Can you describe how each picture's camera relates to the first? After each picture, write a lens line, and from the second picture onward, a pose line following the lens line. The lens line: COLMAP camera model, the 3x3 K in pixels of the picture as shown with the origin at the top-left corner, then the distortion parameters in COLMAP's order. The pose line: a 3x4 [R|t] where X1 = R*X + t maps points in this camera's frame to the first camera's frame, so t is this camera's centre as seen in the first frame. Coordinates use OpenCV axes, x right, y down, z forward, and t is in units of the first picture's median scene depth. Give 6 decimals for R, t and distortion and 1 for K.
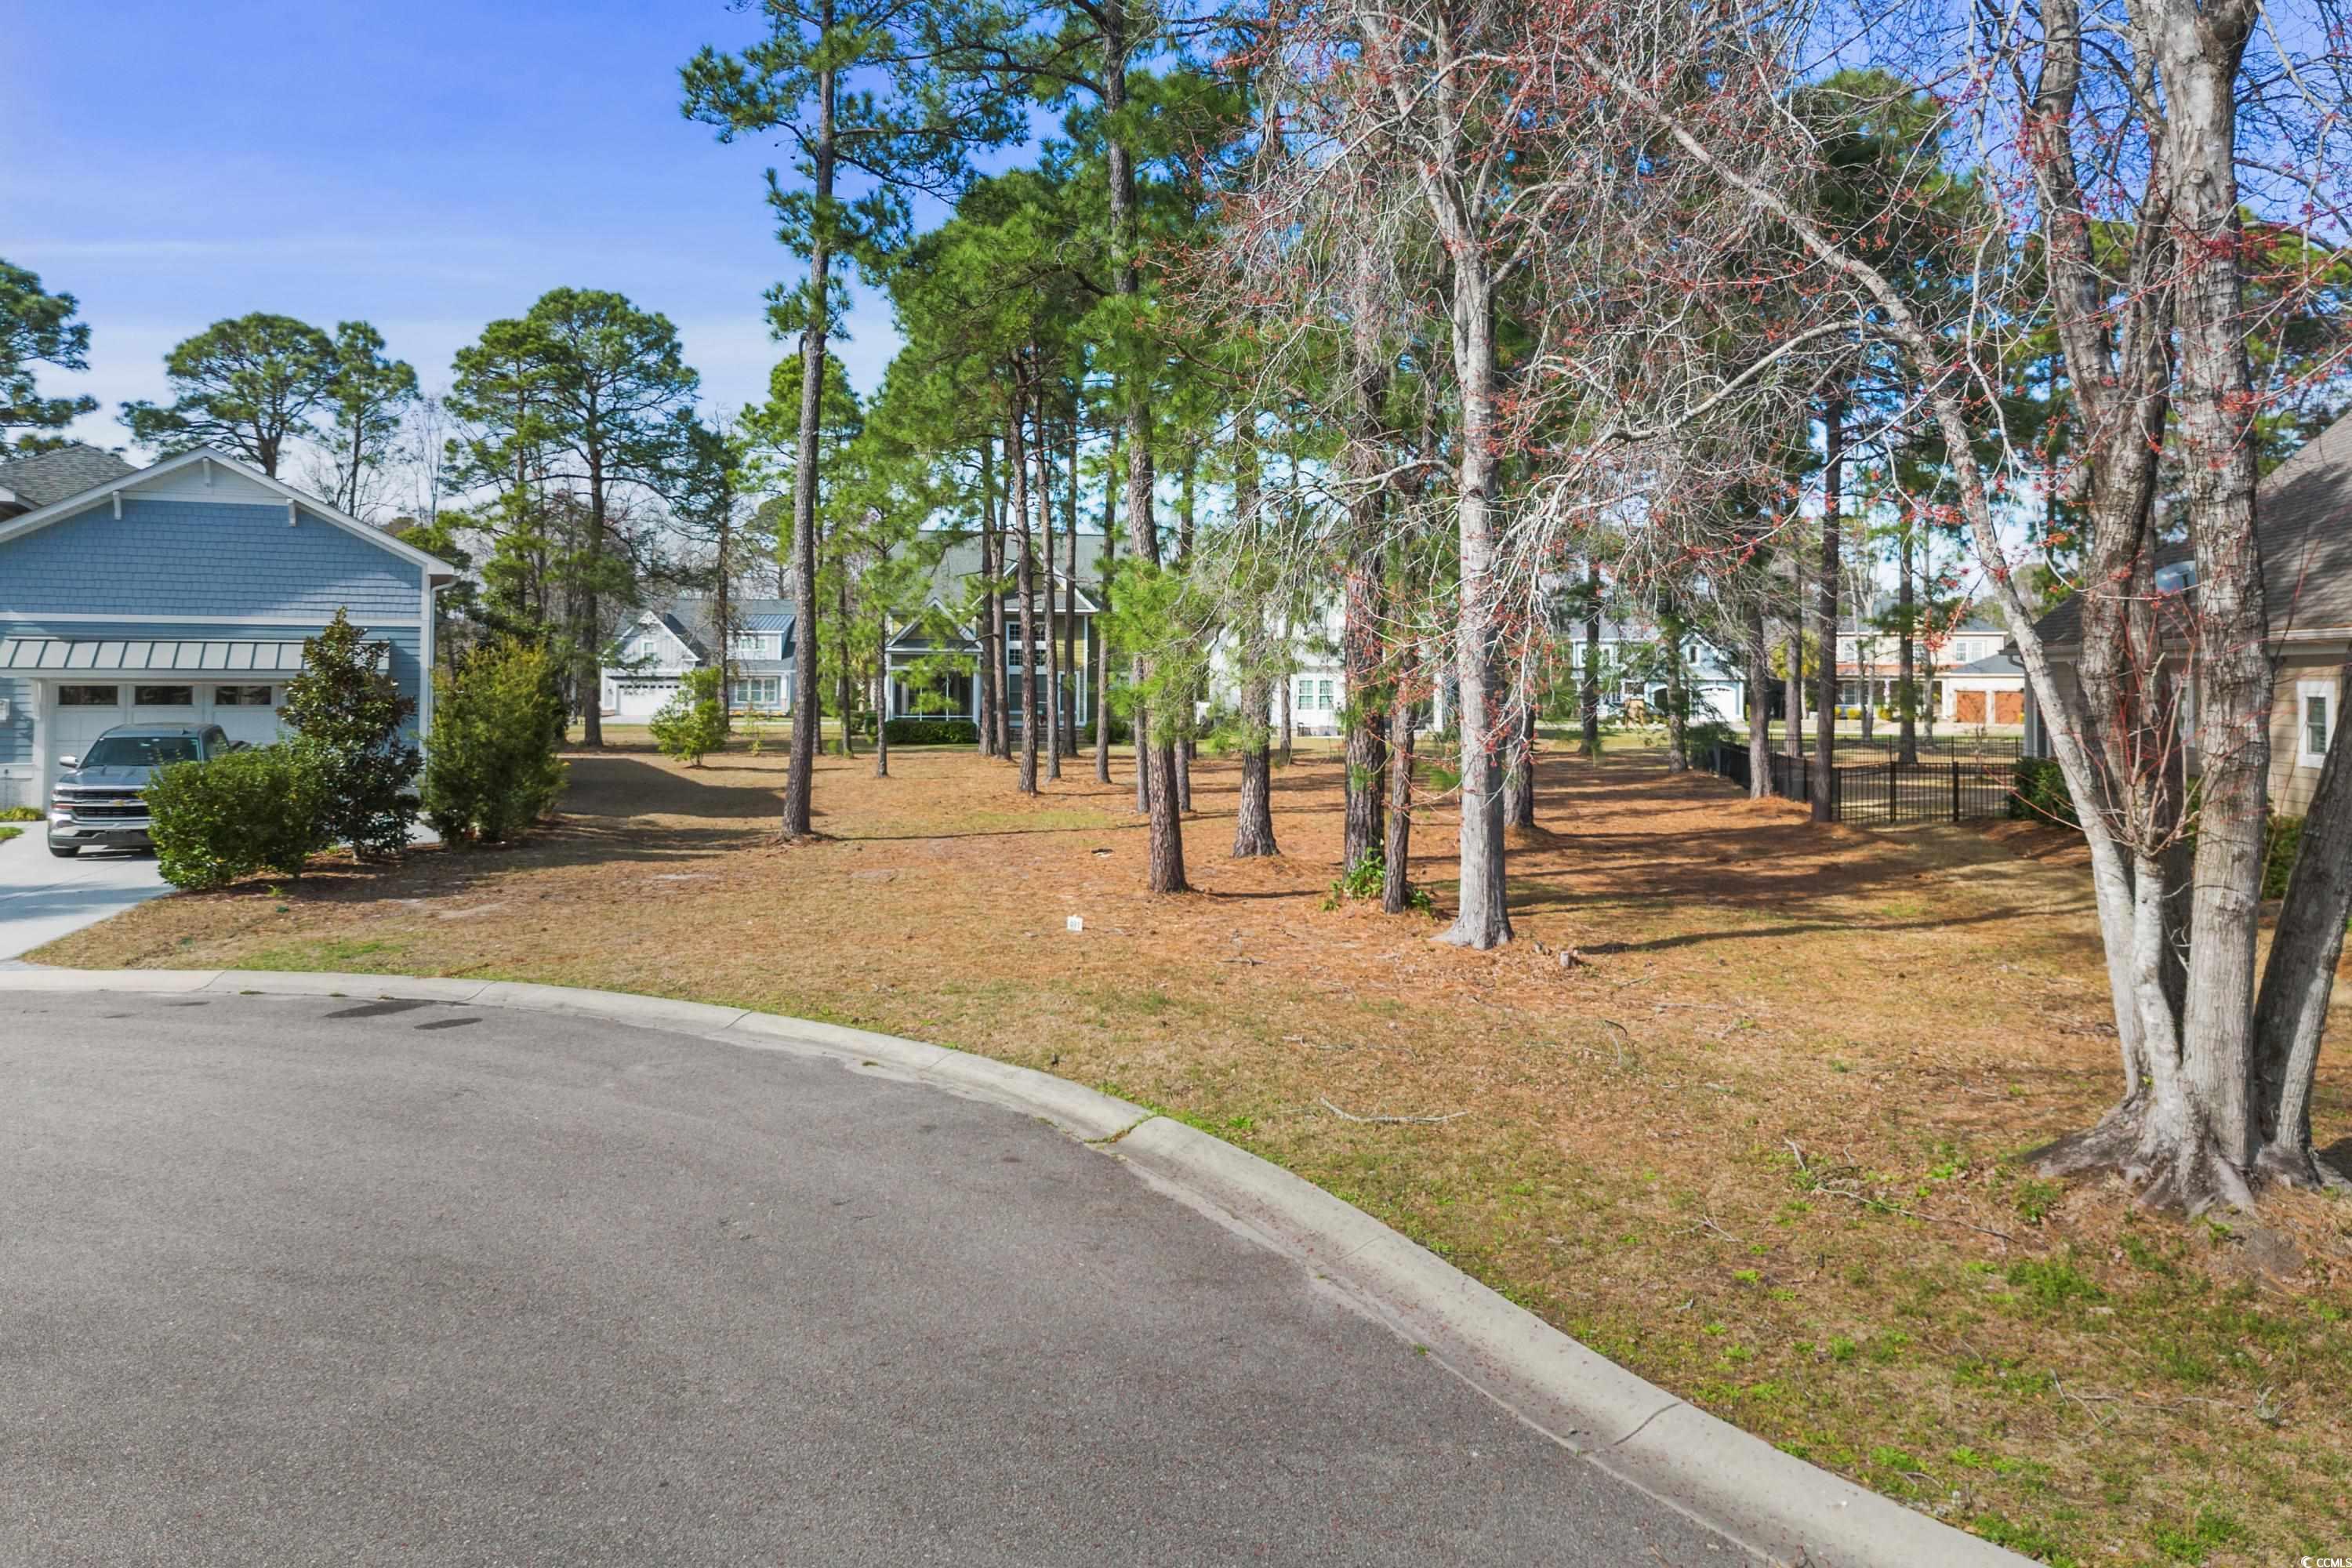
lens RADIAL K [[1664.2, 0, 1176.0], [0, 1664.2, 784.0], [0, 0, 1]] dist [0.010812, -0.003390]
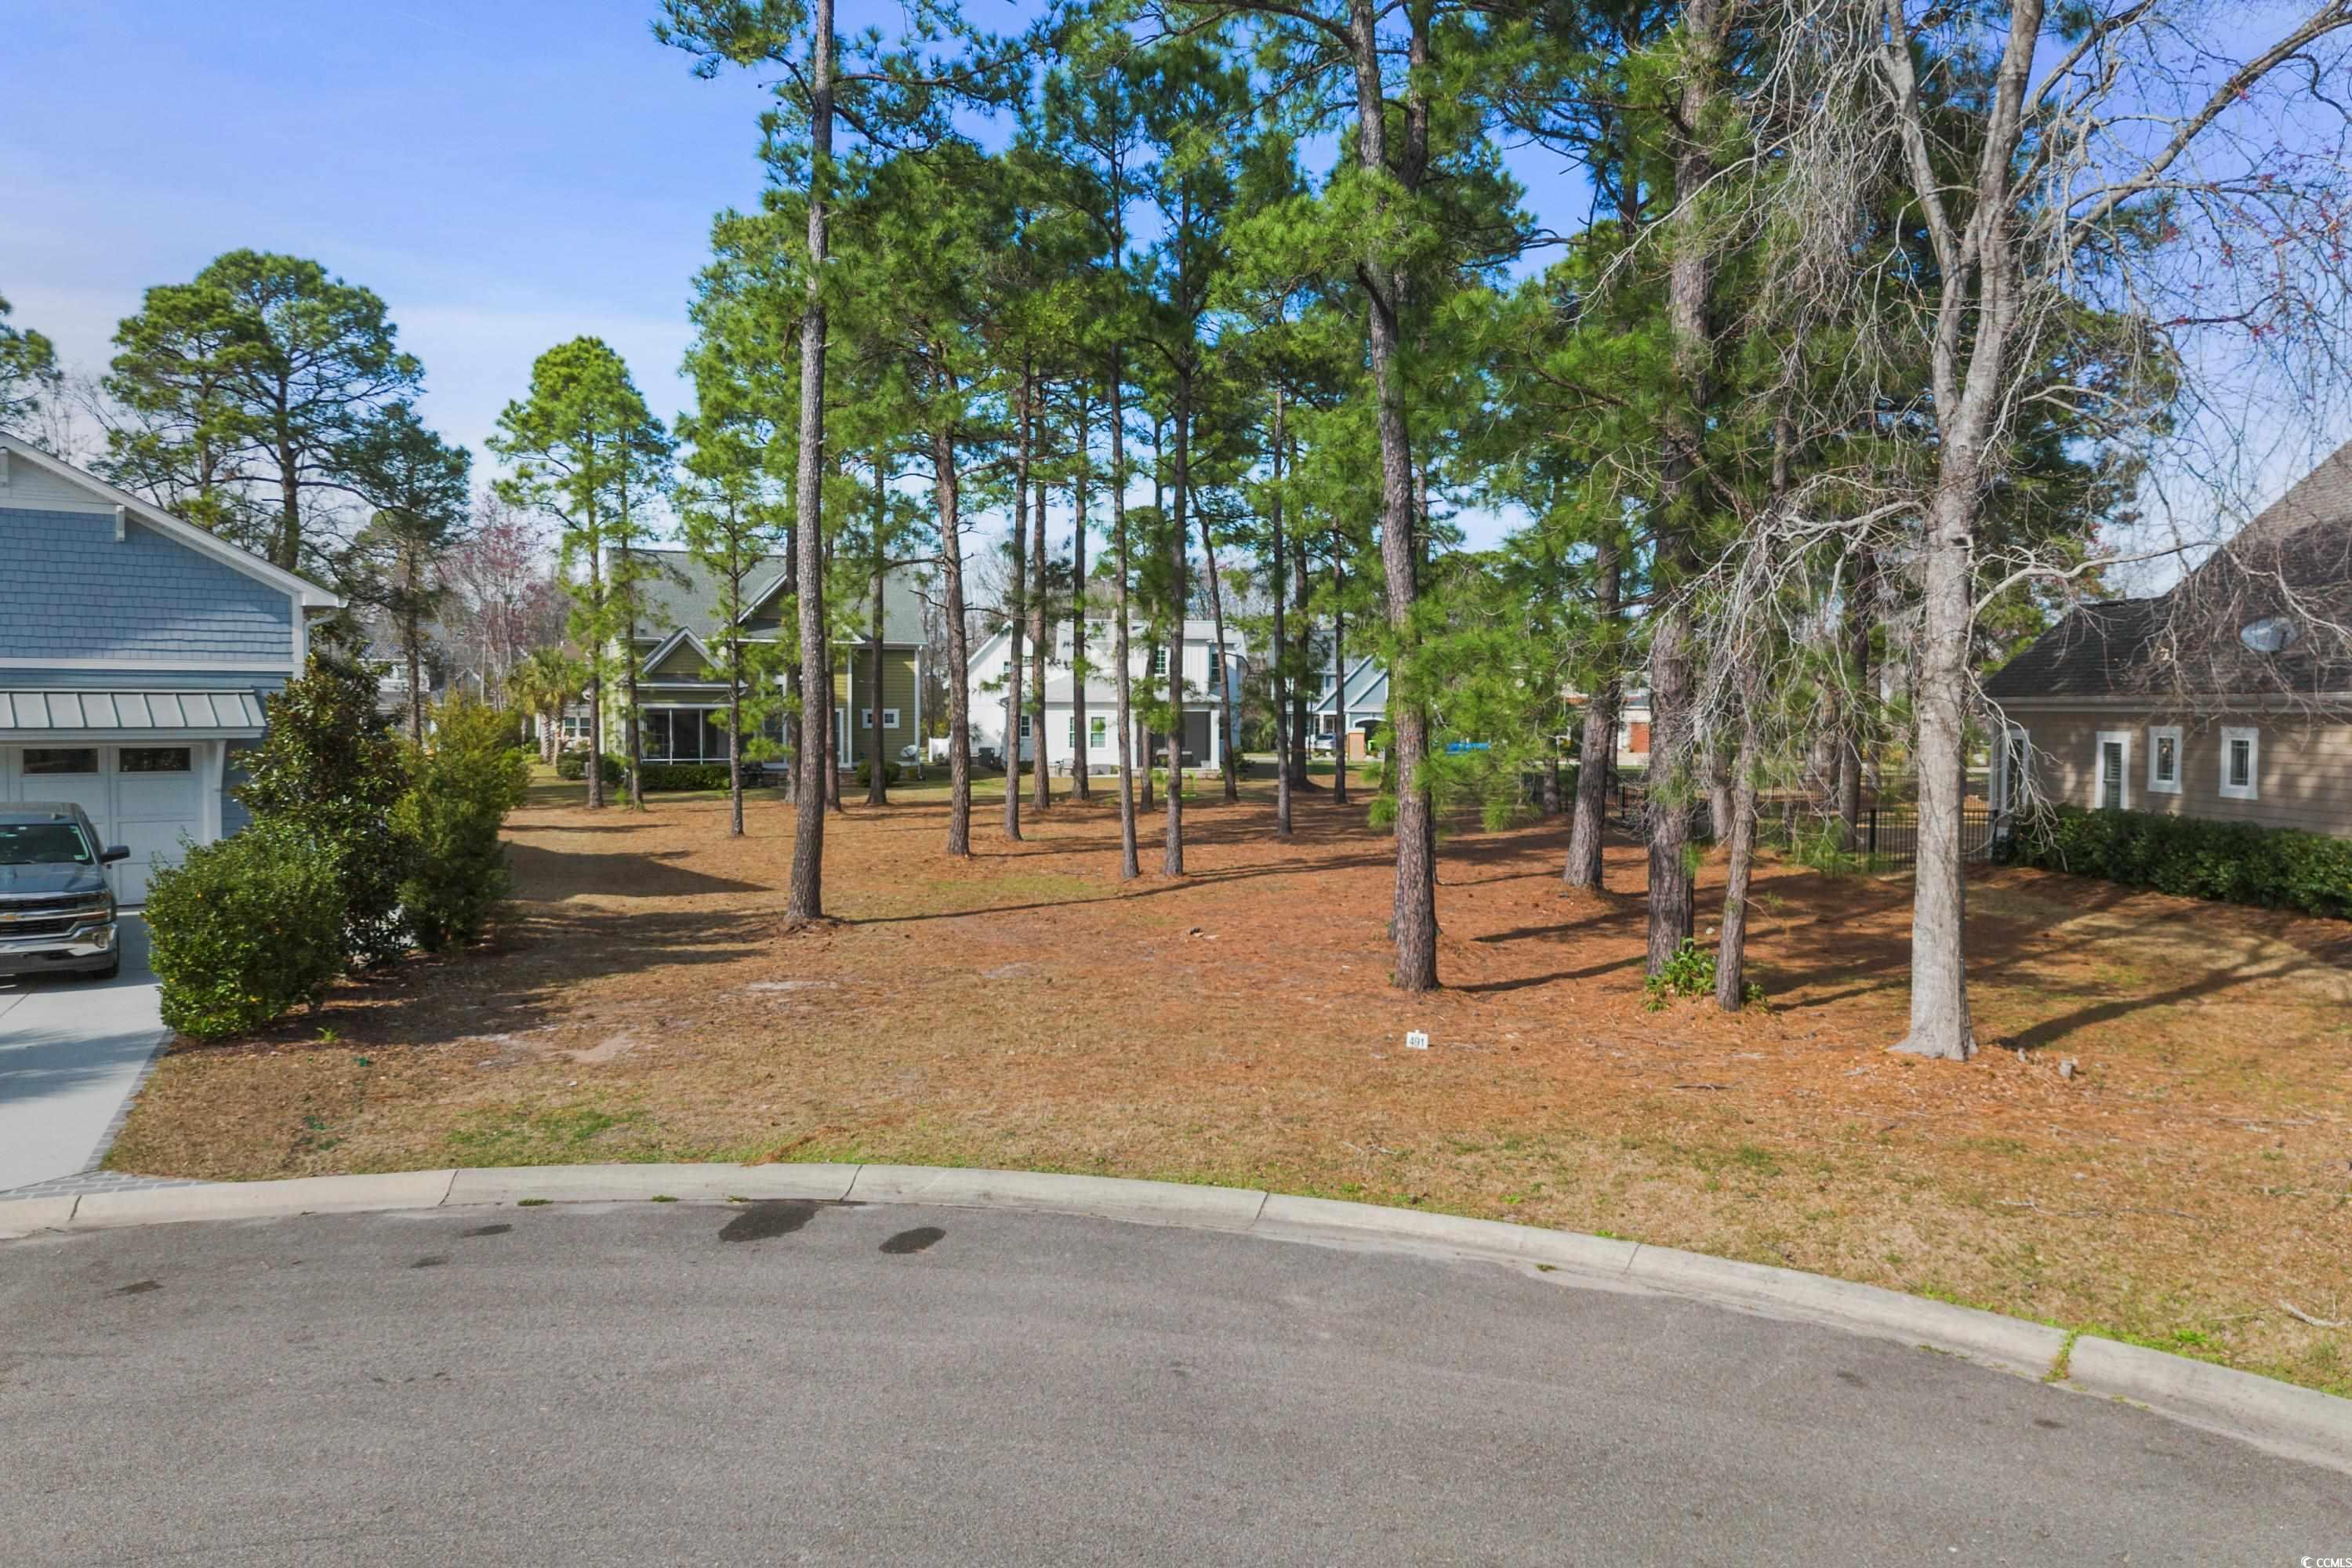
lens RADIAL K [[1681.9, 0, 1182.7], [0, 1681.9, 910.6], [0, 0, 1]] dist [0.015128, 0.002909]
pose [[0.975588, -0.028030, 0.217811, -0.113324], [0.015542, 0.998146, 0.058839, -0.011002], [-0.219056, -0.054018, 0.974216, 0.058780]]
